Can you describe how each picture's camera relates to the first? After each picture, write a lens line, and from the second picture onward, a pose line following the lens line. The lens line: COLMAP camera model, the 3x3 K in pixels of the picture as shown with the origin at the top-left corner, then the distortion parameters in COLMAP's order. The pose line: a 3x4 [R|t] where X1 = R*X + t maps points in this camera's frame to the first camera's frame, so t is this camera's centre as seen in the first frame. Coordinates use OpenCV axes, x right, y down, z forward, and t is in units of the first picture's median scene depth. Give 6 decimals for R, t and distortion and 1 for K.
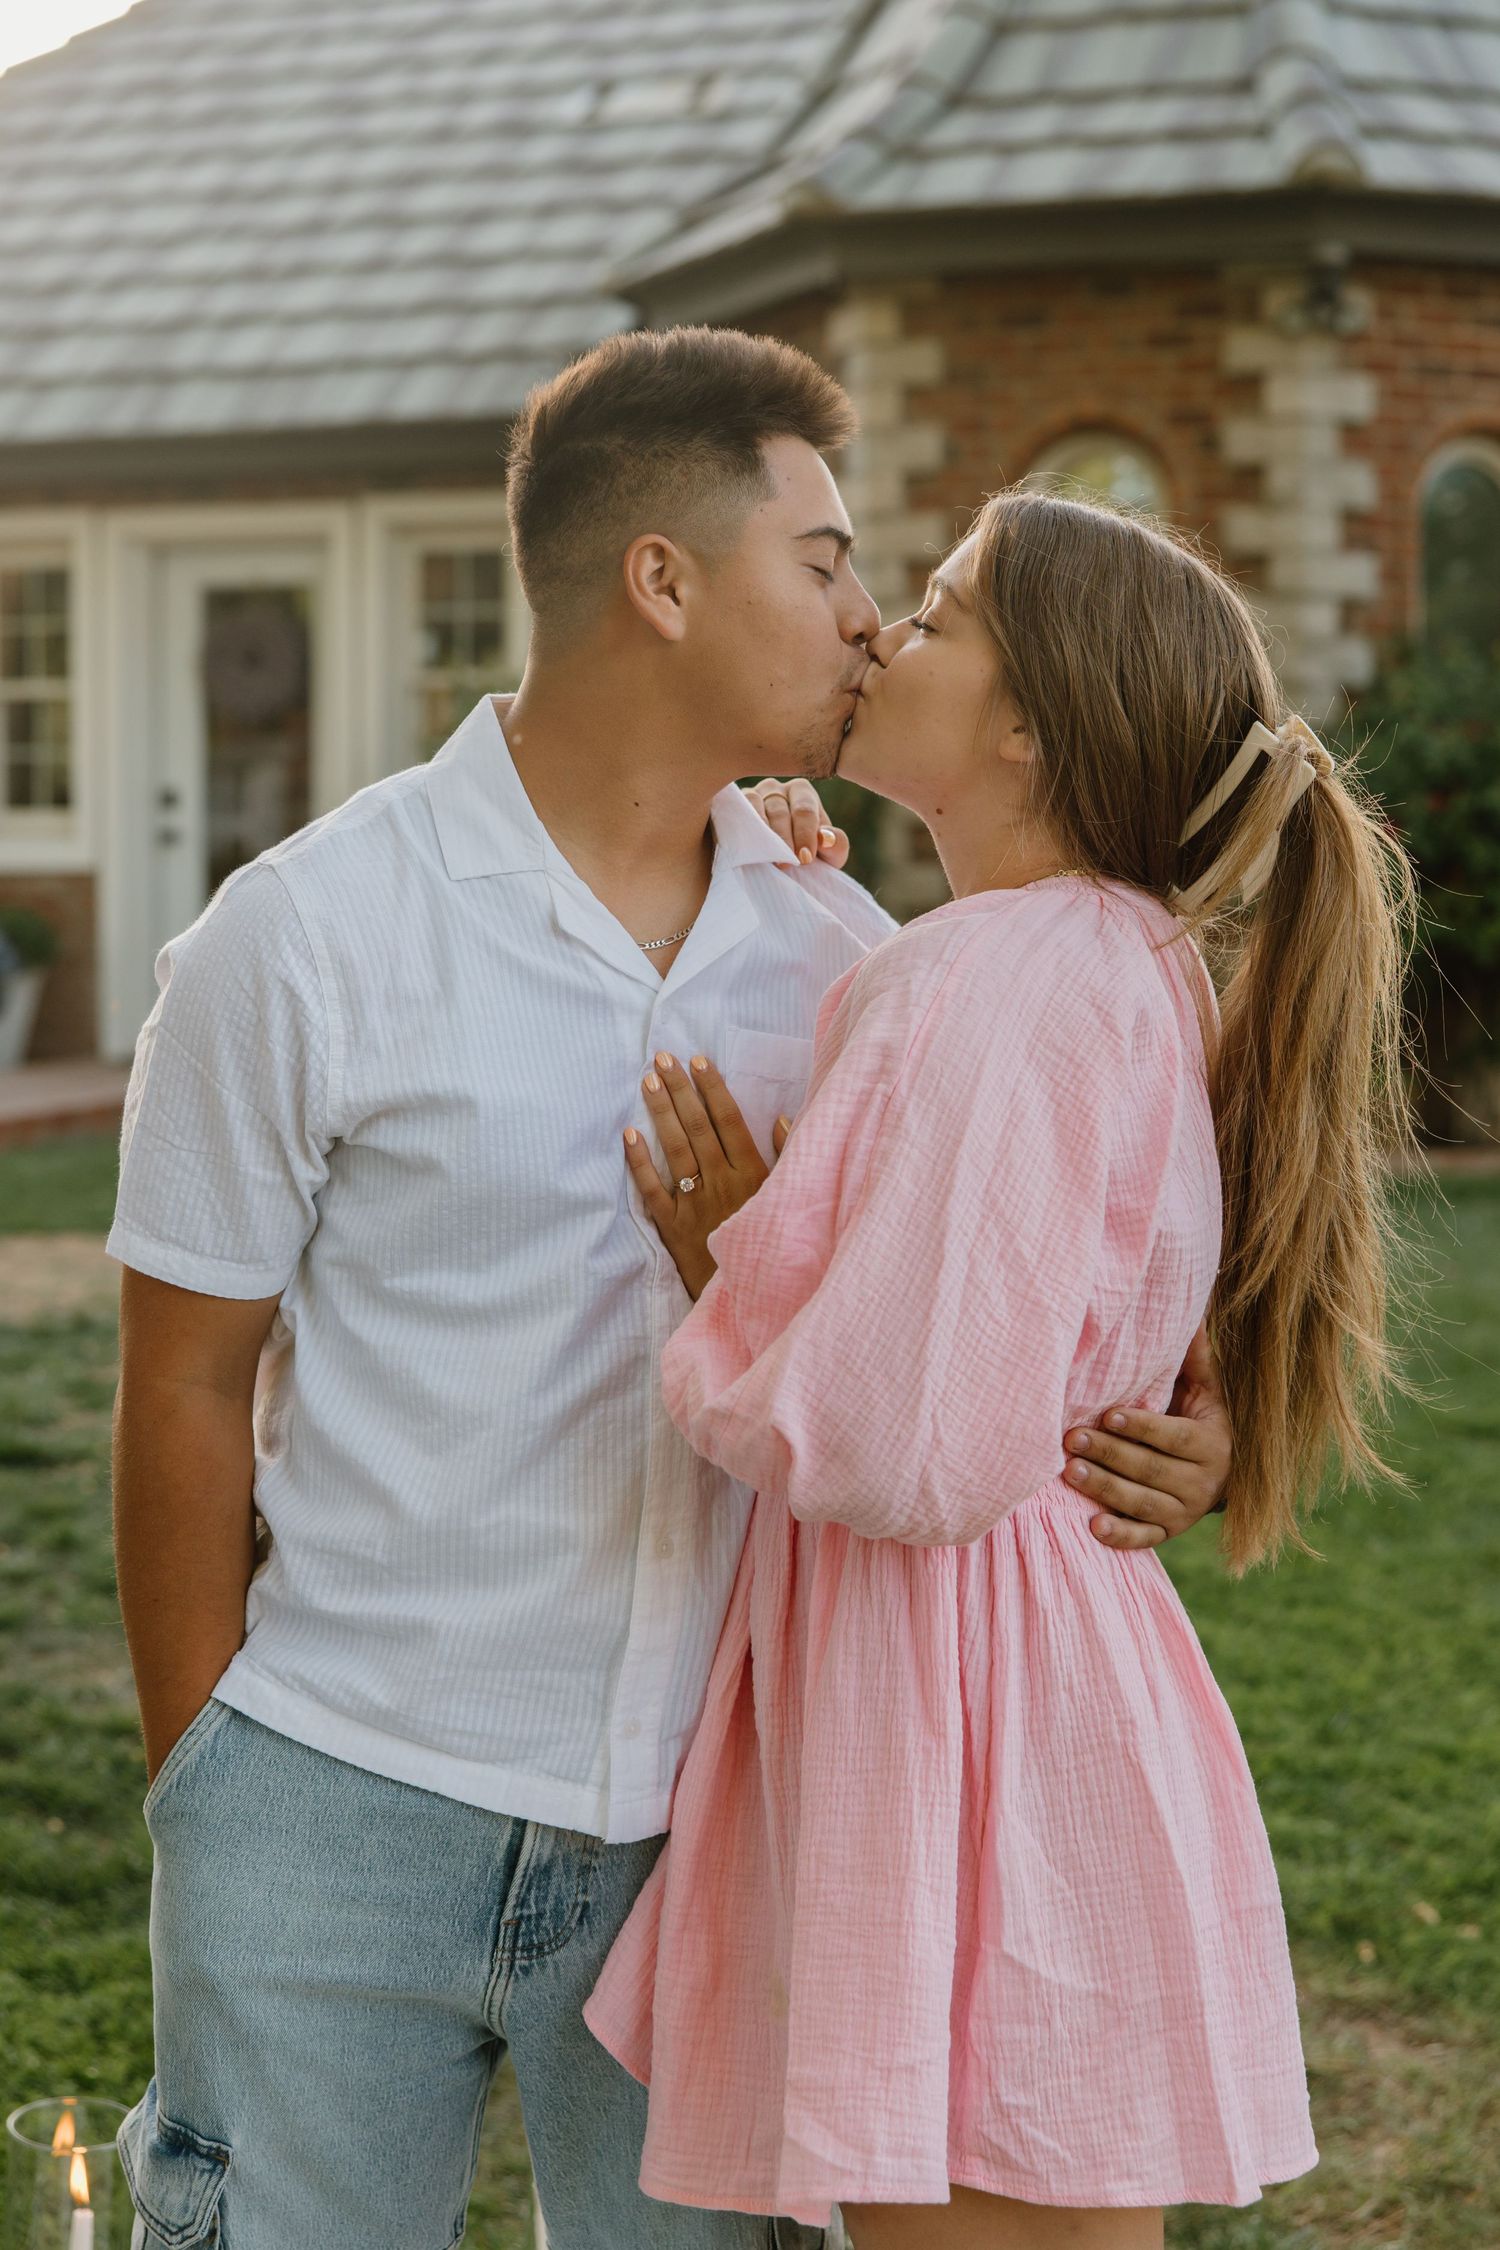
lens RADIAL K [[3604.7, 0, 781.8], [0, 3604.7, 986.9], [0, 0, 1]] dist [0.002421, 0.068821]
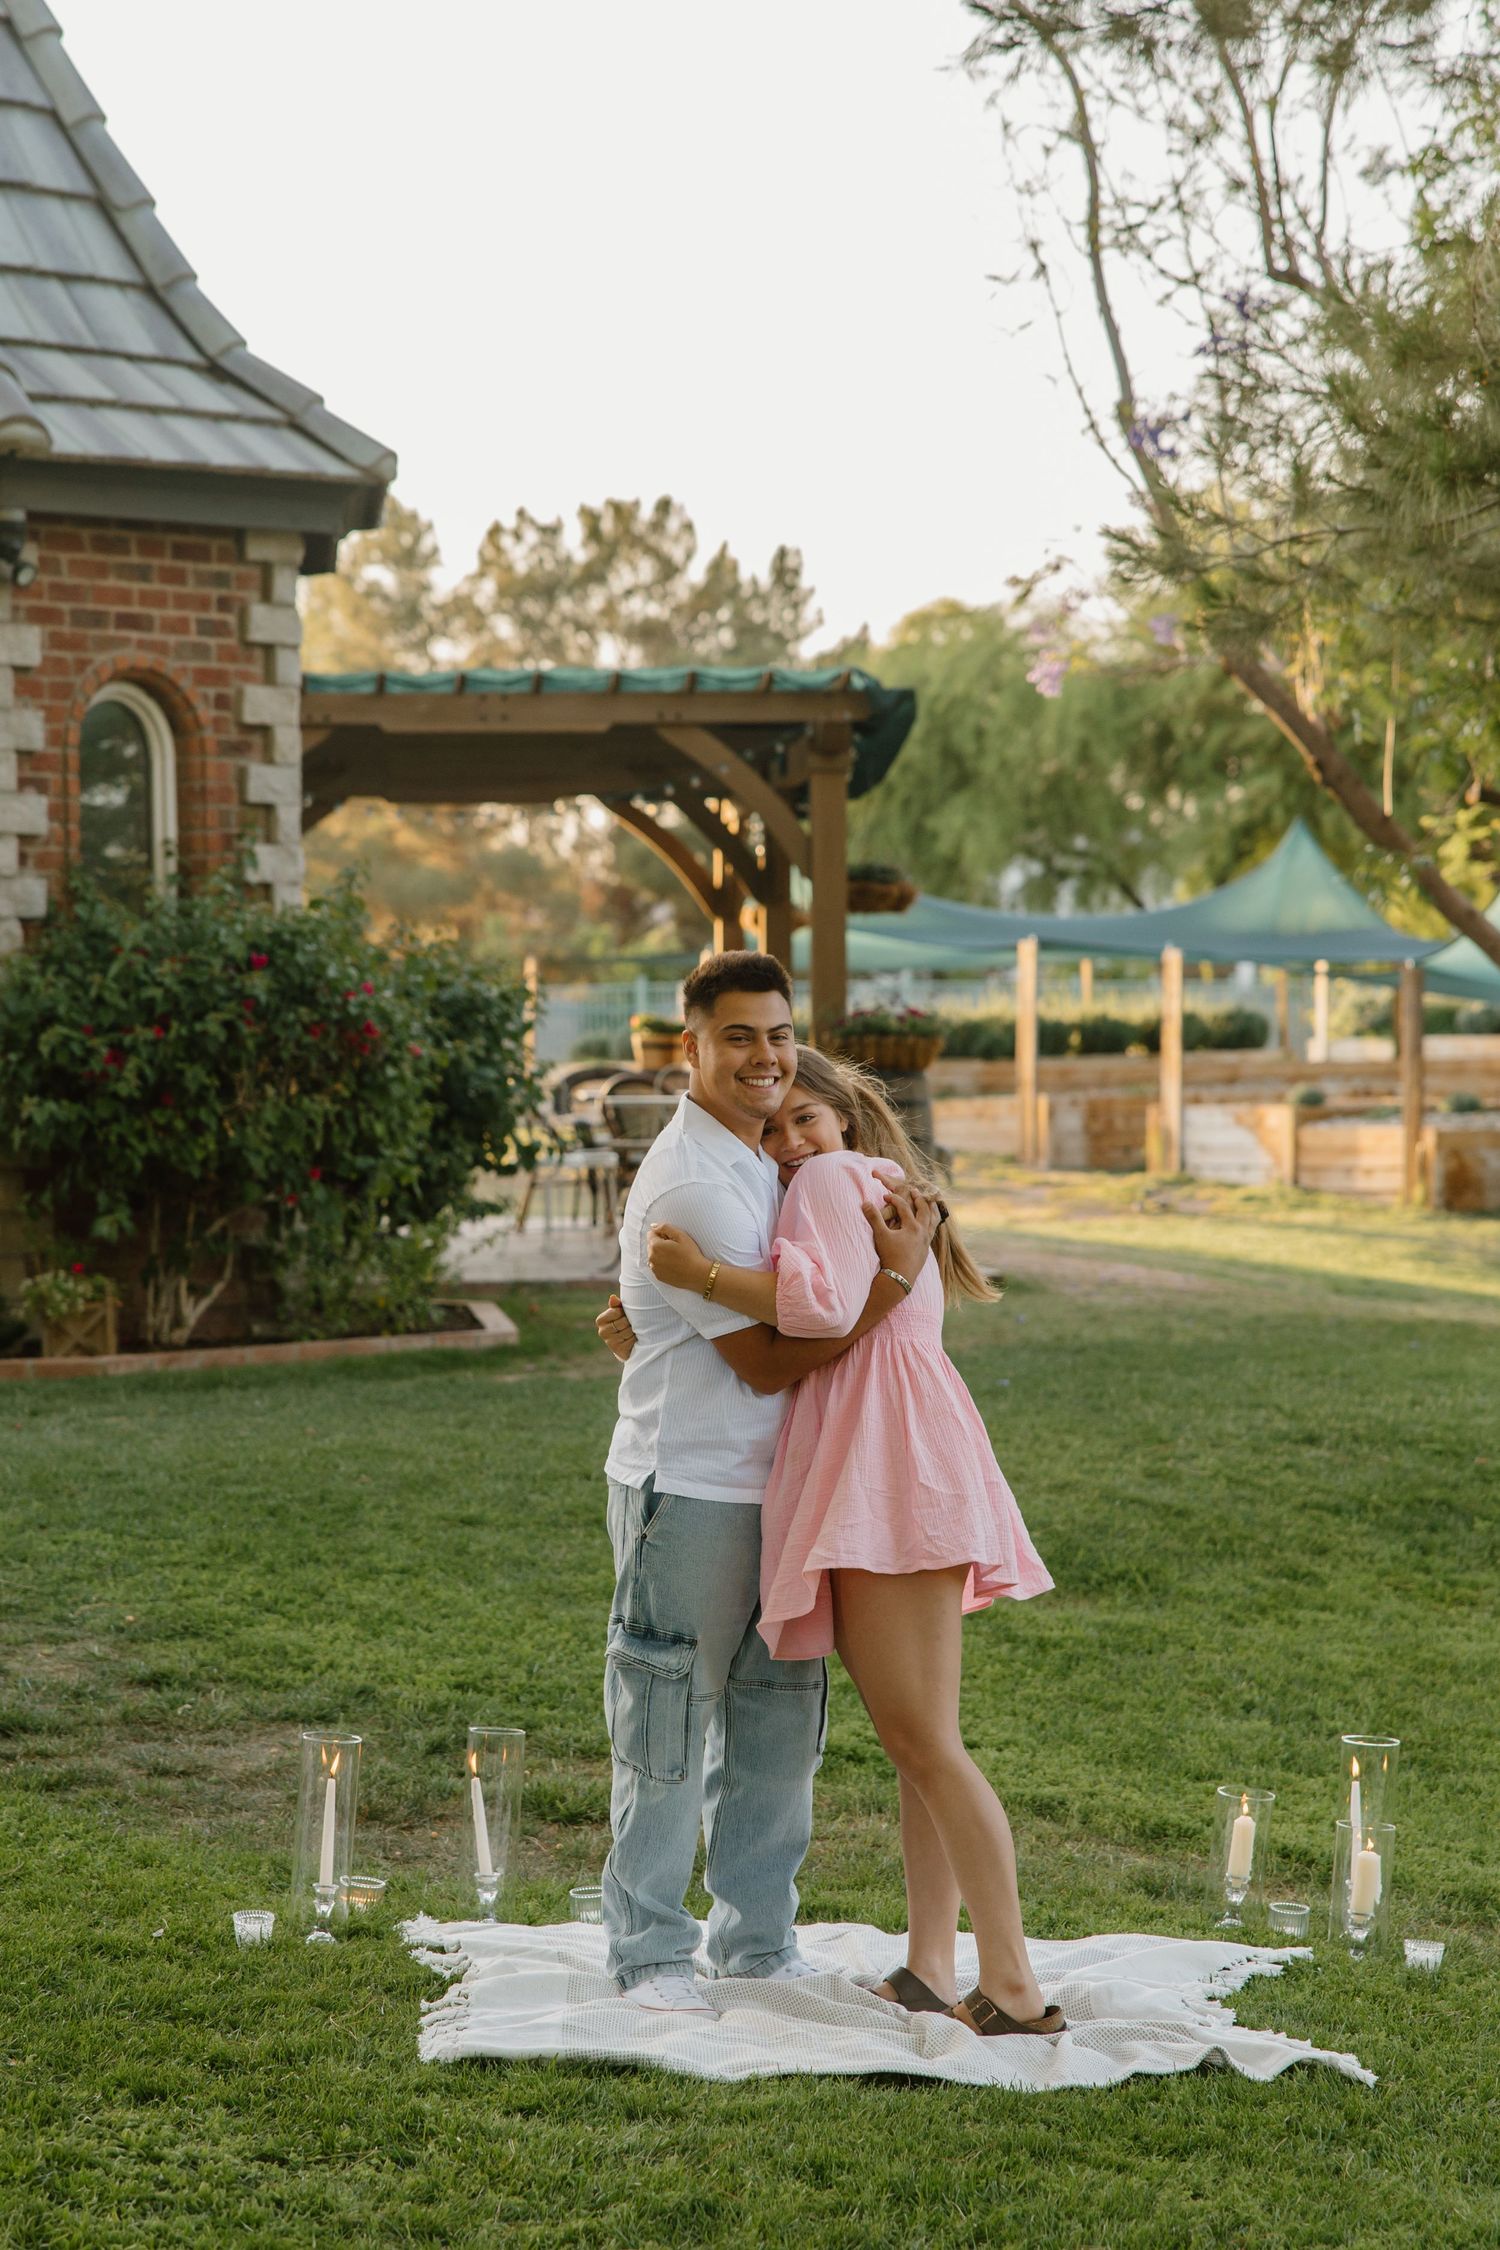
lens RADIAL K [[5426.7, 0, 727.5], [0, 5426.7, 1099.2], [0, 0, 1]] dist [0.058787, -0.353203]
pose [[0.898220, -0.022136, 0.438989, -0.361100], [0.030719, 0.999450, -0.012456, -0.004344], [-0.438472, 0.024674, 0.898406, -0.521512]]
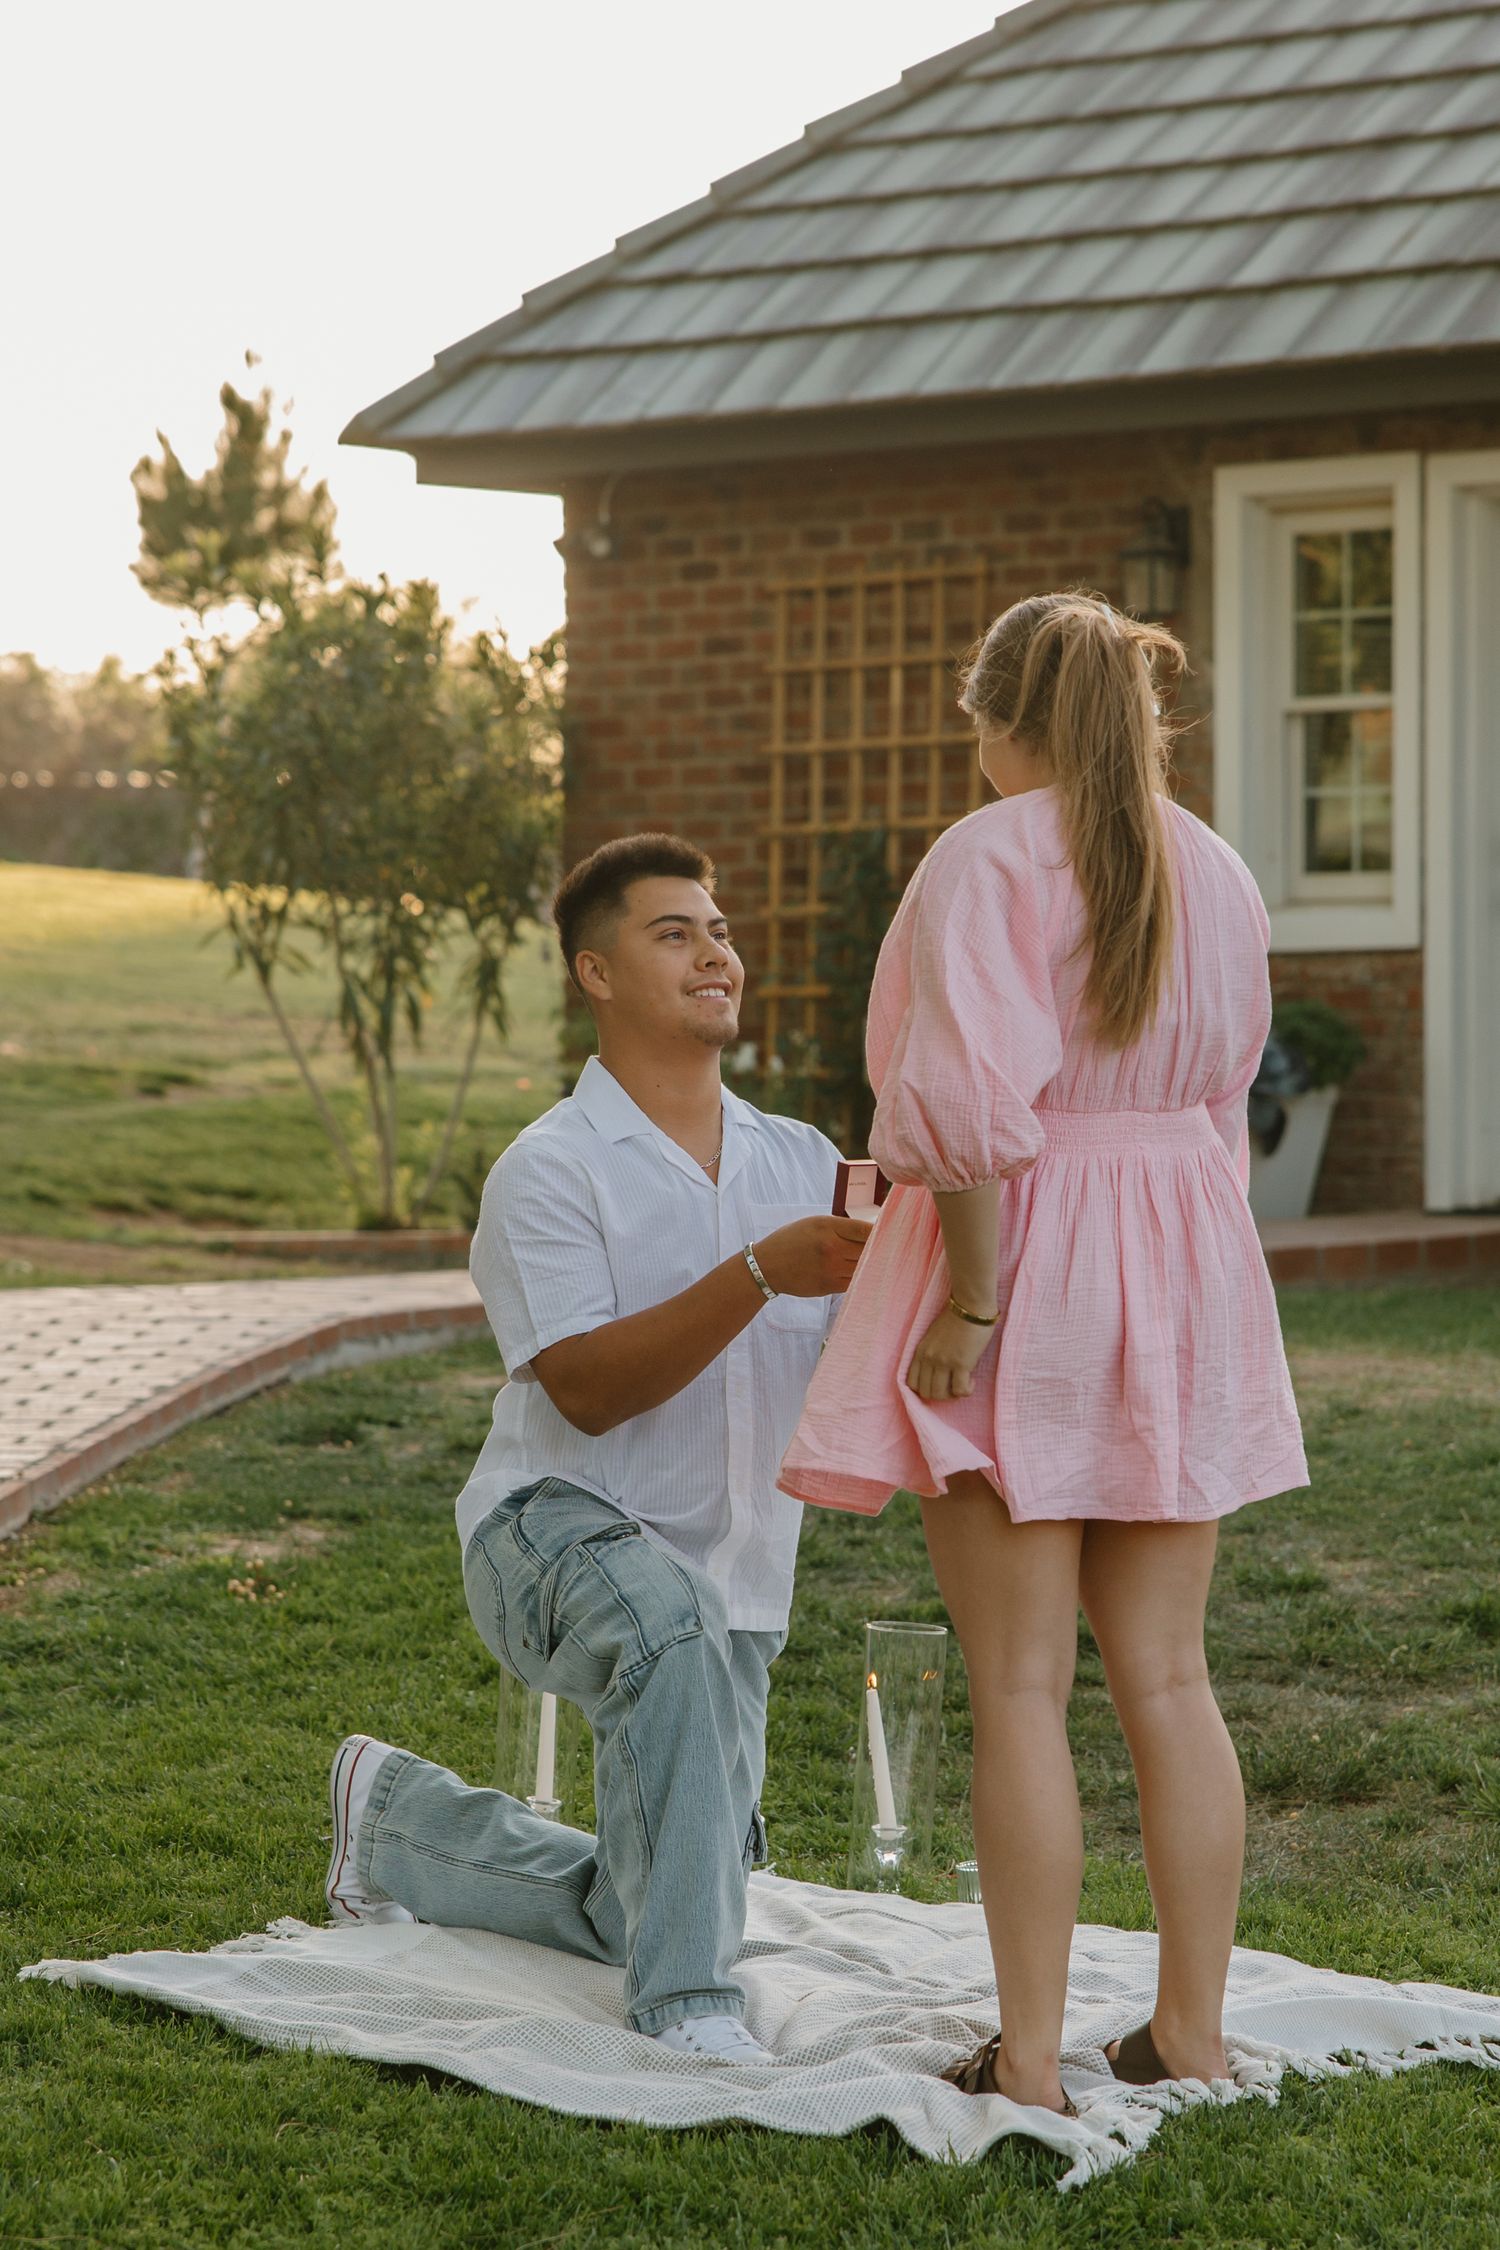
lens RADIAL K [[7118.7, 0, 751.6], [0, 7118.7, 1132.0], [0, 0, 1]] dist [0.218841, -1.492418]
pose [[0.930805, -0.000530, -0.365516, 0.266890], [-0.007769, 0.999744, -0.021234, 0.045735], [0.365434, 0.022604, 0.930563, -0.485957]]
